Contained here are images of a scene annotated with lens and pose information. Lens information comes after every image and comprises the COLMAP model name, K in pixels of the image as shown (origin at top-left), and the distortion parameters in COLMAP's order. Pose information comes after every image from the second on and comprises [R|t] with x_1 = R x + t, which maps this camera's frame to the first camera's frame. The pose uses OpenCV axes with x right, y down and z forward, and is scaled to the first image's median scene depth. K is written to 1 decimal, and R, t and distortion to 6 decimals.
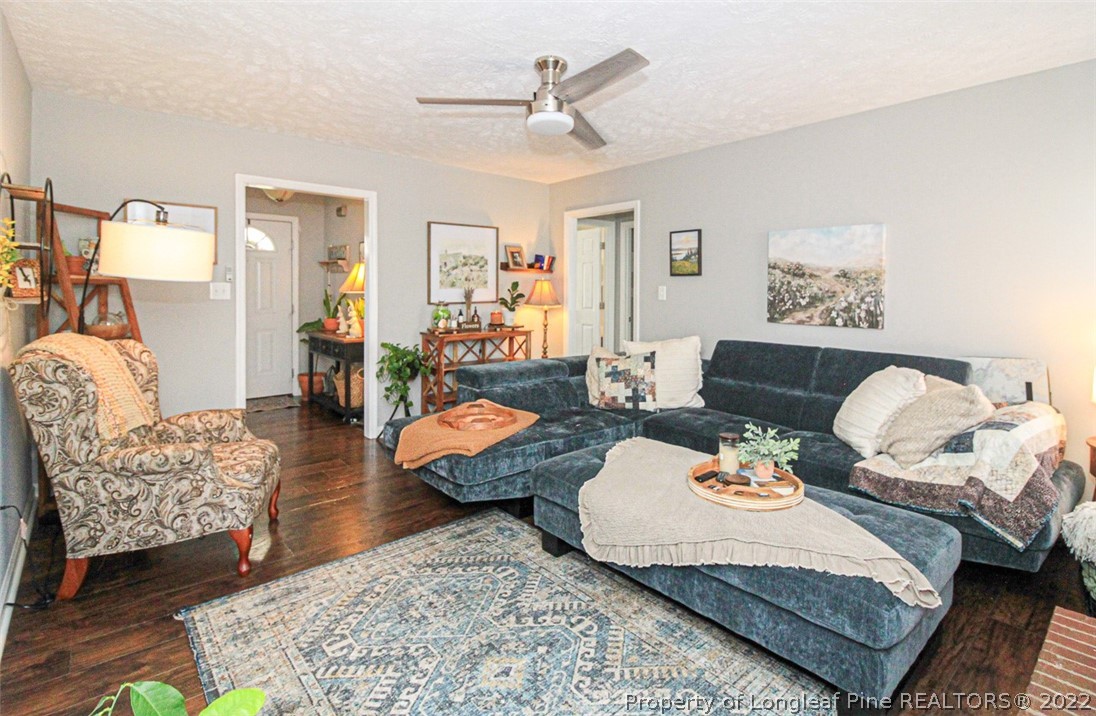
lens RADIAL K [[529.1, 0, 568.6], [0, 529.1, 307.6], [0, 0, 1]] dist [0.001901, -0.003824]
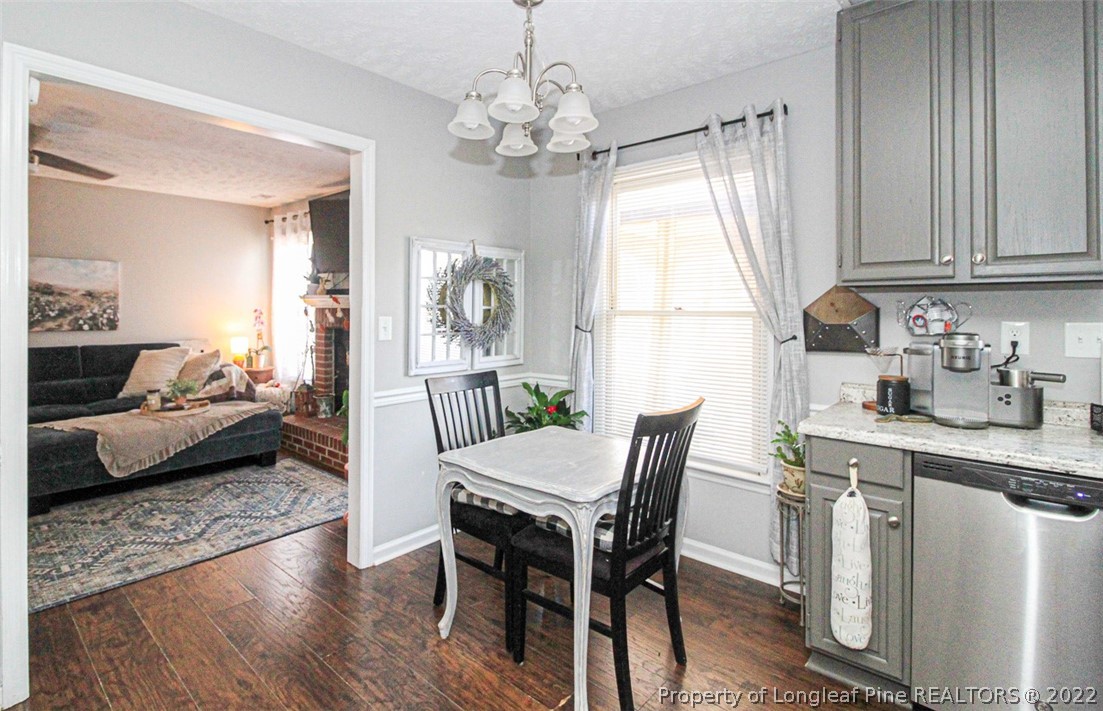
lens RADIAL K [[532.5, 0, 503.9], [0, 532.5, 314.5], [0, 0, 1]] dist [0.001901, -0.003824]
pose [[-0.061526, -0.022115, 0.997860, -0.981423], [0.025161, 0.999402, 0.023701, -0.012605], [-0.997788, 0.026566, -0.060933, -0.035004]]
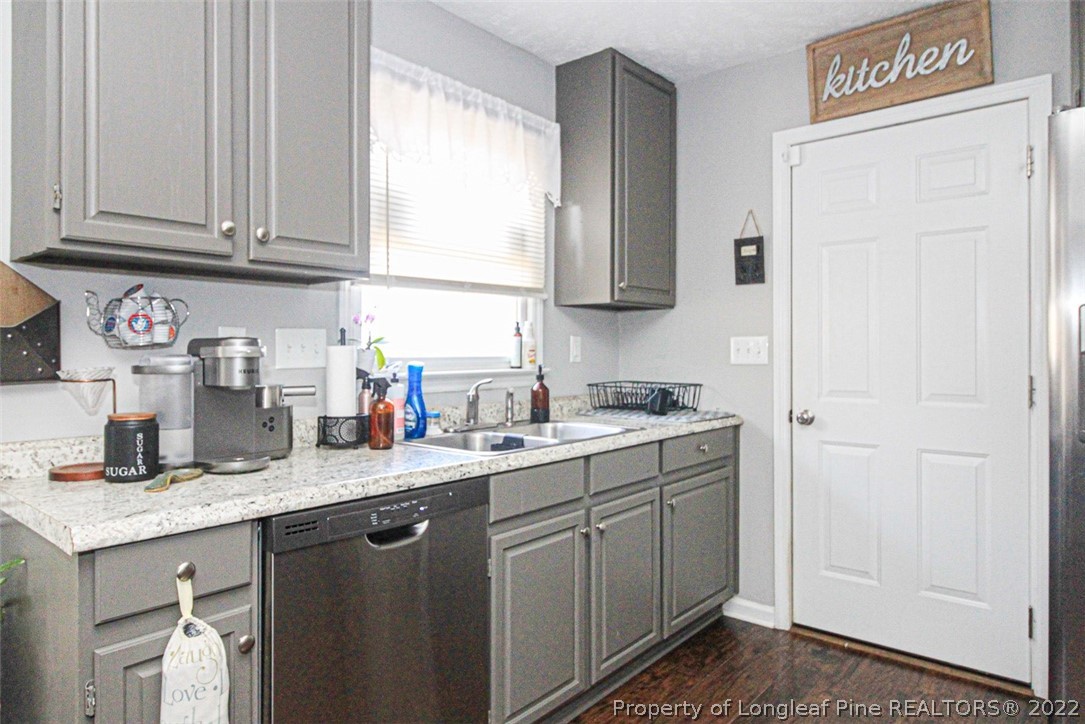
lens RADIAL K [[657.2, 0, 539.4], [0, 657.2, 349.9], [0, 0, 1]] dist [-0.001287, -0.002640]
pose [[-0.994235, -0.007321, -0.106971, -0.660453], [-0.009515, 0.999754, 0.020018, 0.025429], [0.106798, 0.020921, -0.994061, -0.043088]]
